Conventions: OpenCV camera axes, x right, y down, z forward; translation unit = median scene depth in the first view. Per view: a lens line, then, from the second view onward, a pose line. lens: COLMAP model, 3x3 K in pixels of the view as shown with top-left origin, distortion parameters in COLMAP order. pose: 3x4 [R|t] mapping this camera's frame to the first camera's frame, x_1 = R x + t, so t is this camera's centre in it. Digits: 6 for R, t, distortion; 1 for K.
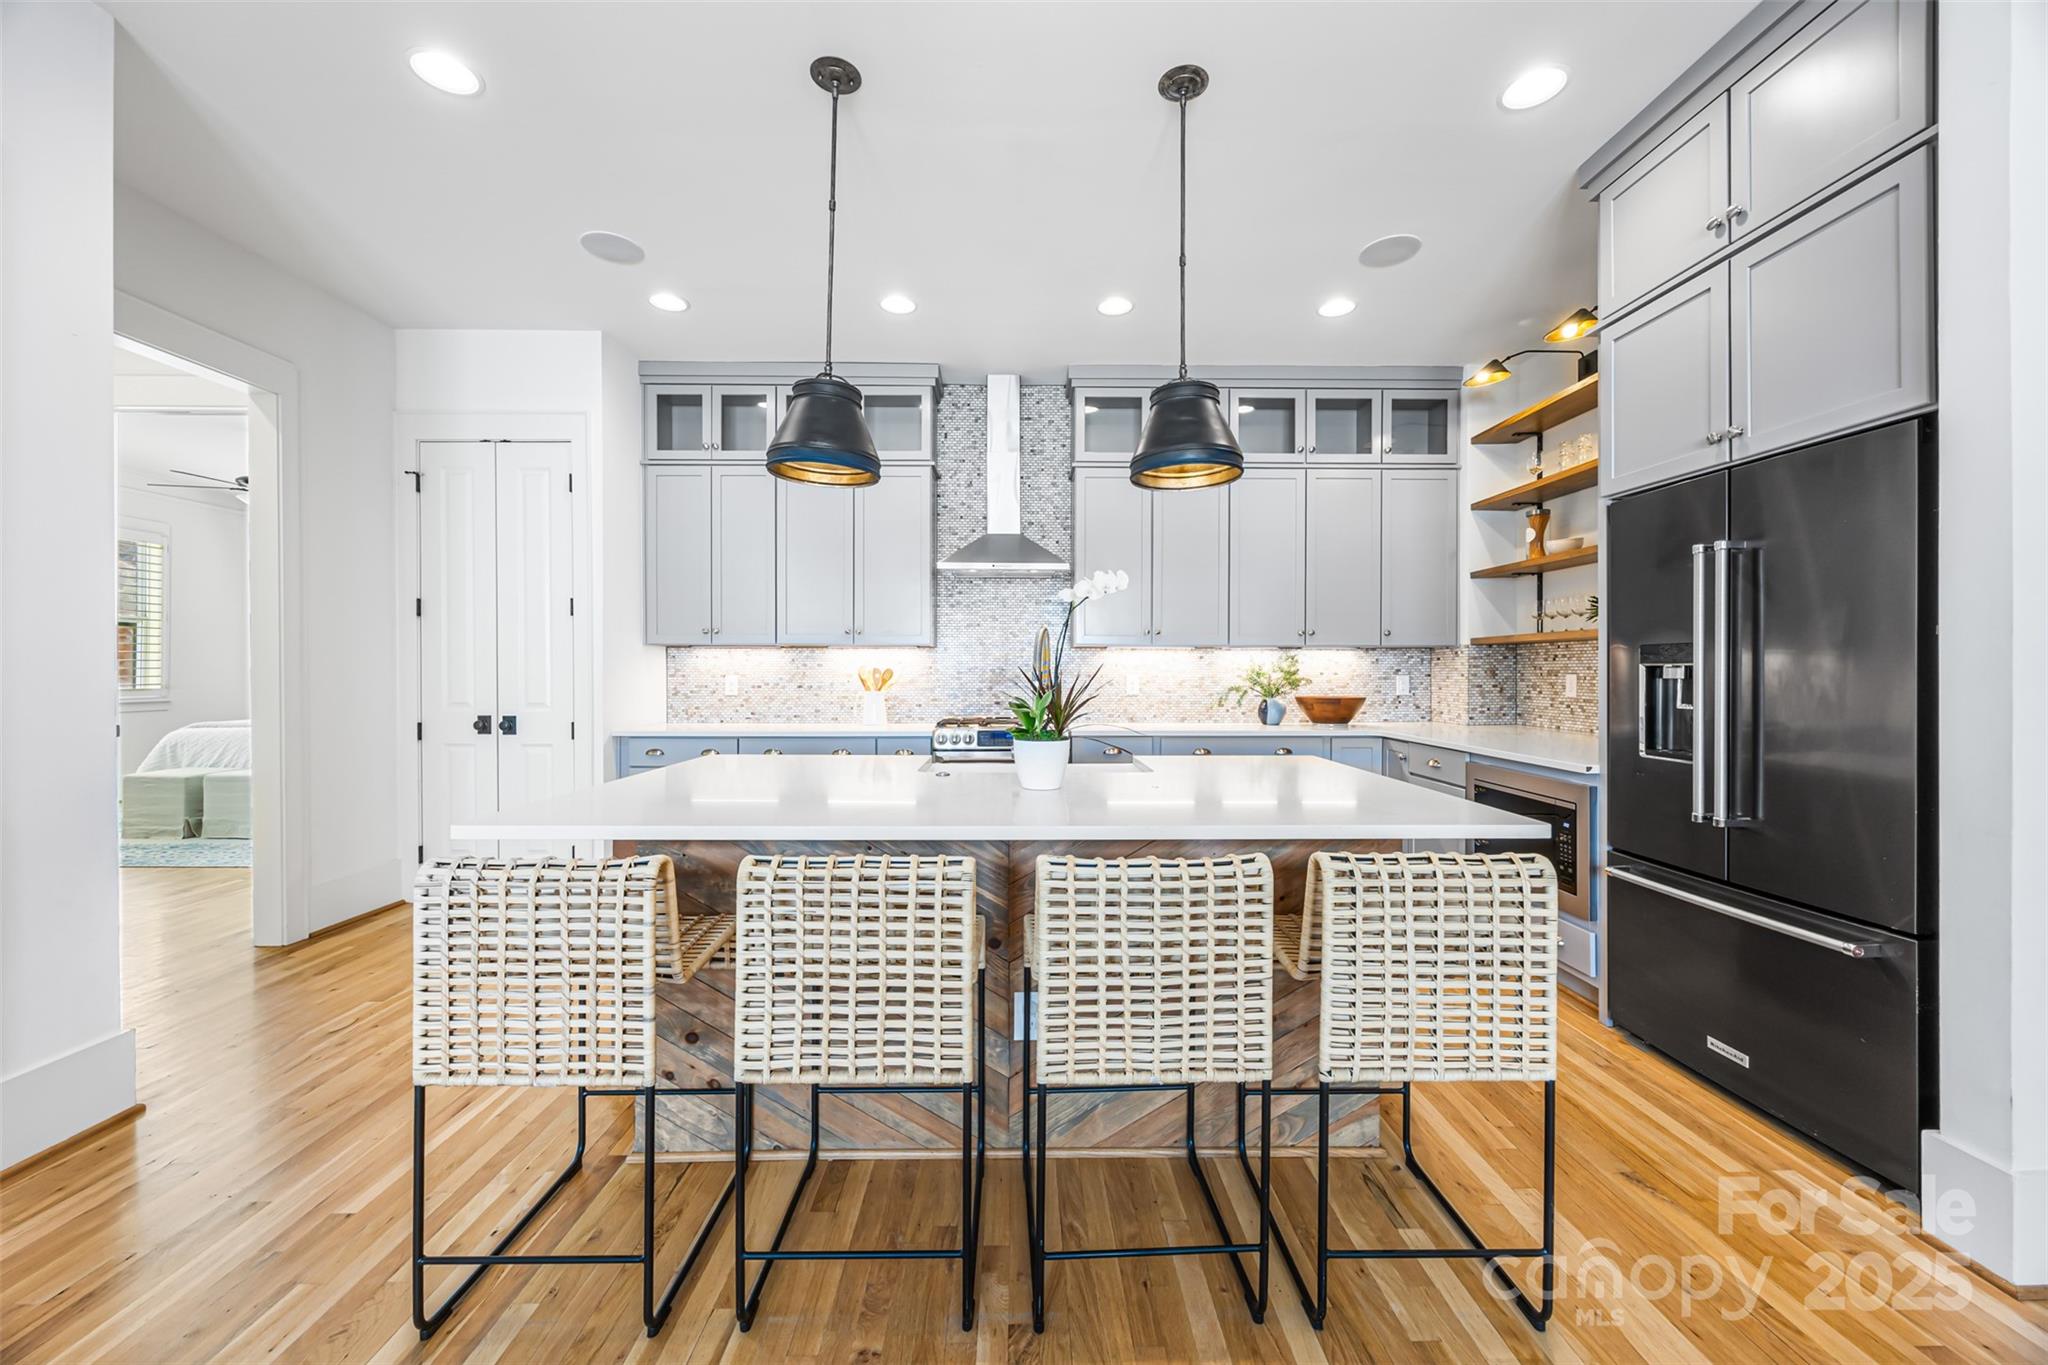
lens RADIAL K [[783.6, 0, 1030.3], [0, 783.6, 673.1], [0, 0, 1]] dist [-0.000047, -0.000632]
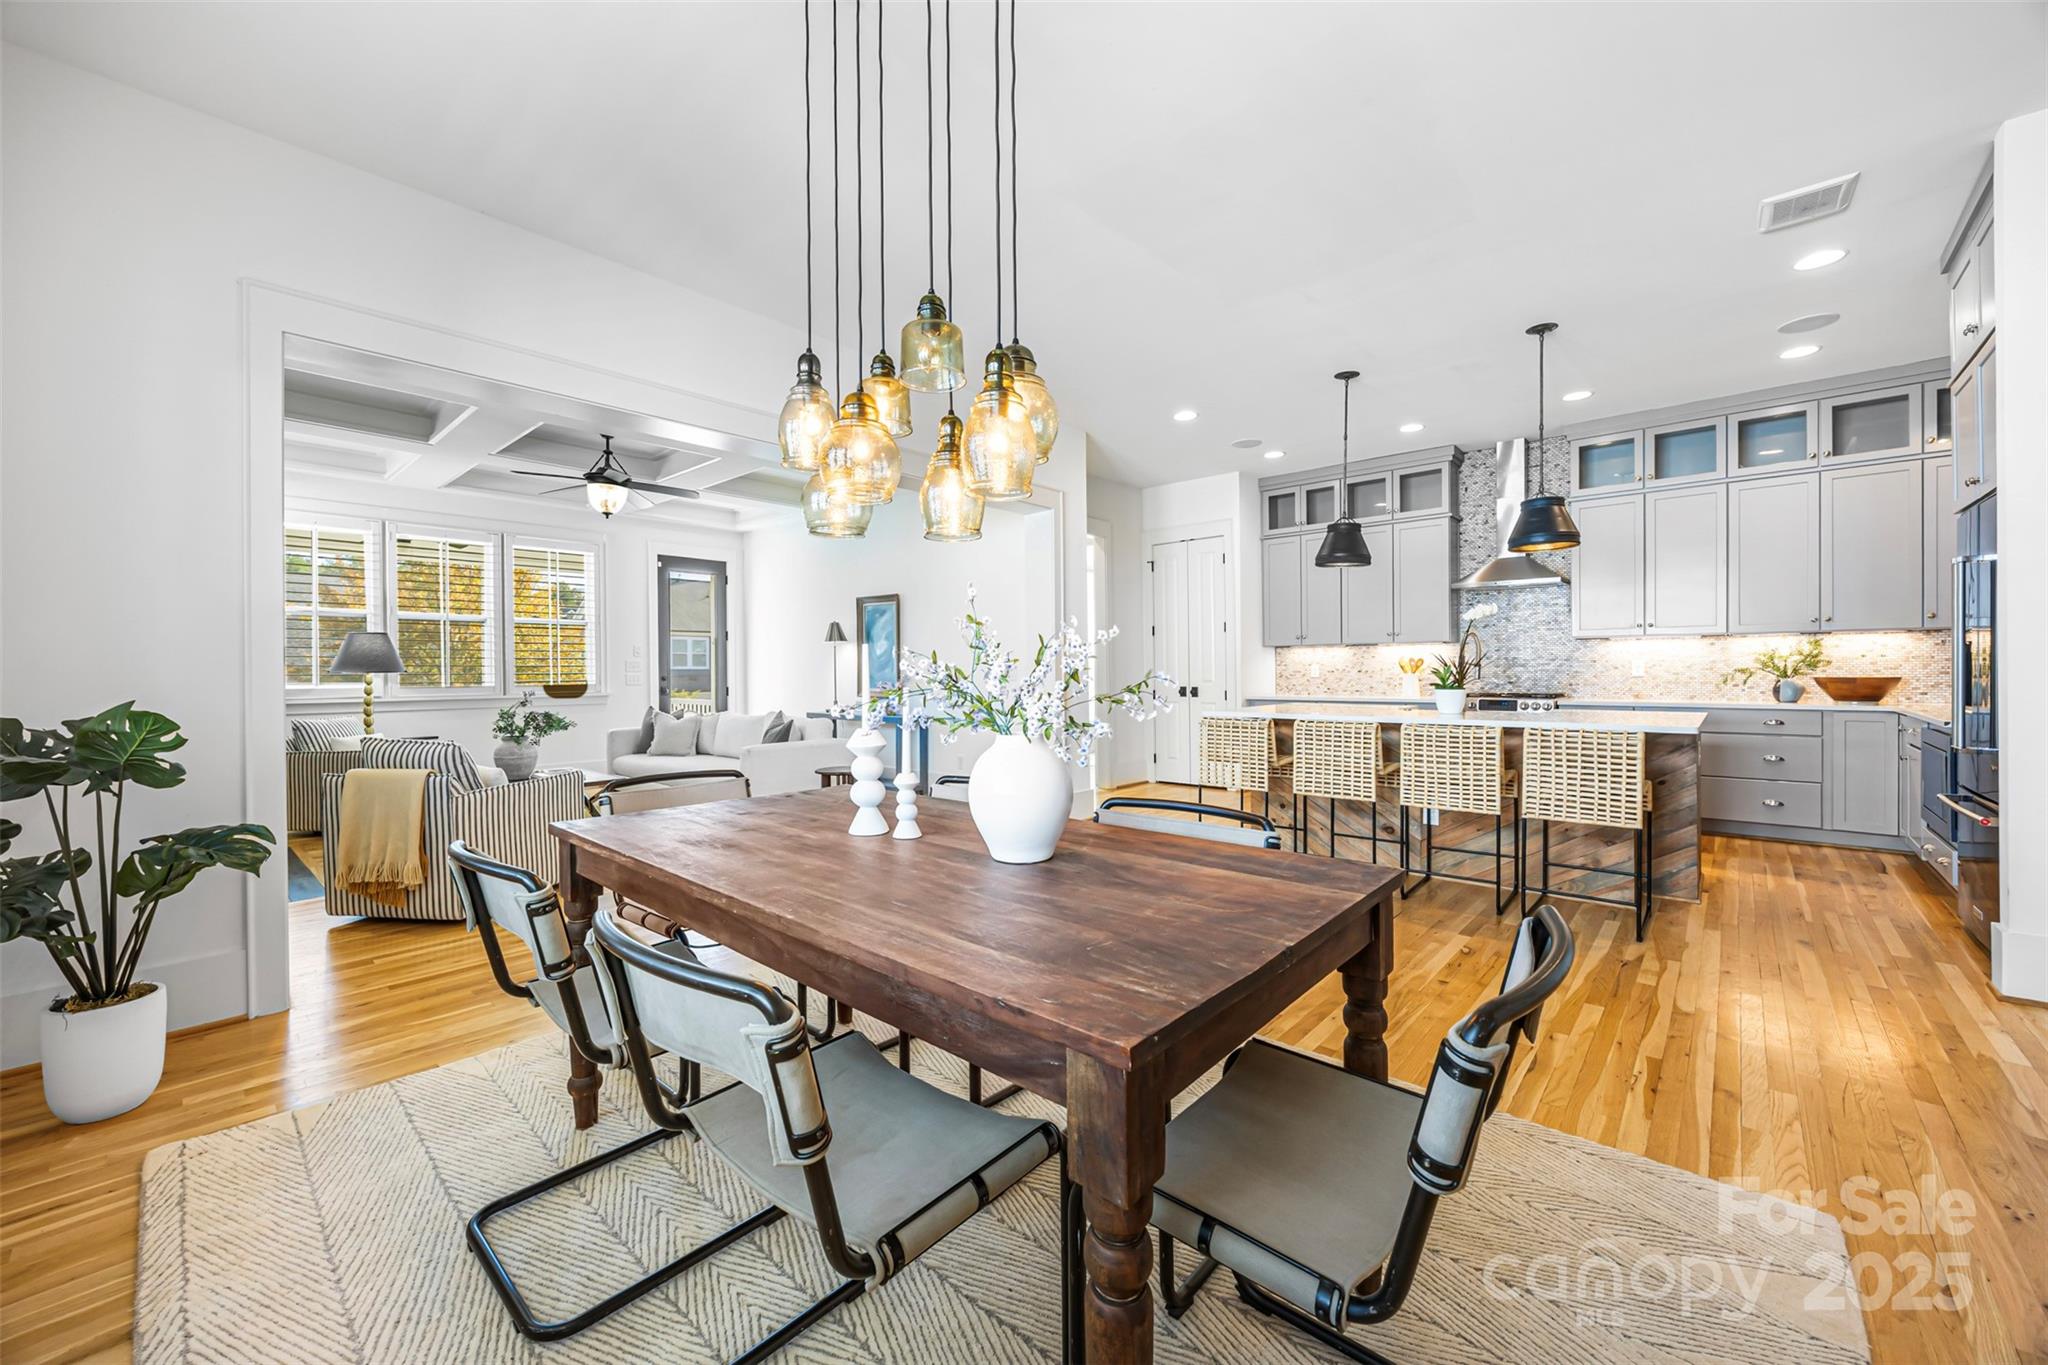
lens RADIAL K [[783.6, 0, 1019.6], [0, 783.6, 676.7], [0, 0, 1]] dist [-0.000047, -0.000632]
pose [[0.727919, -0.001275, -0.685661, 0.284151], [0.008203, 0.999943, 0.006849, 0.013169], [0.685614, -0.010610, 0.727888, -0.588631]]
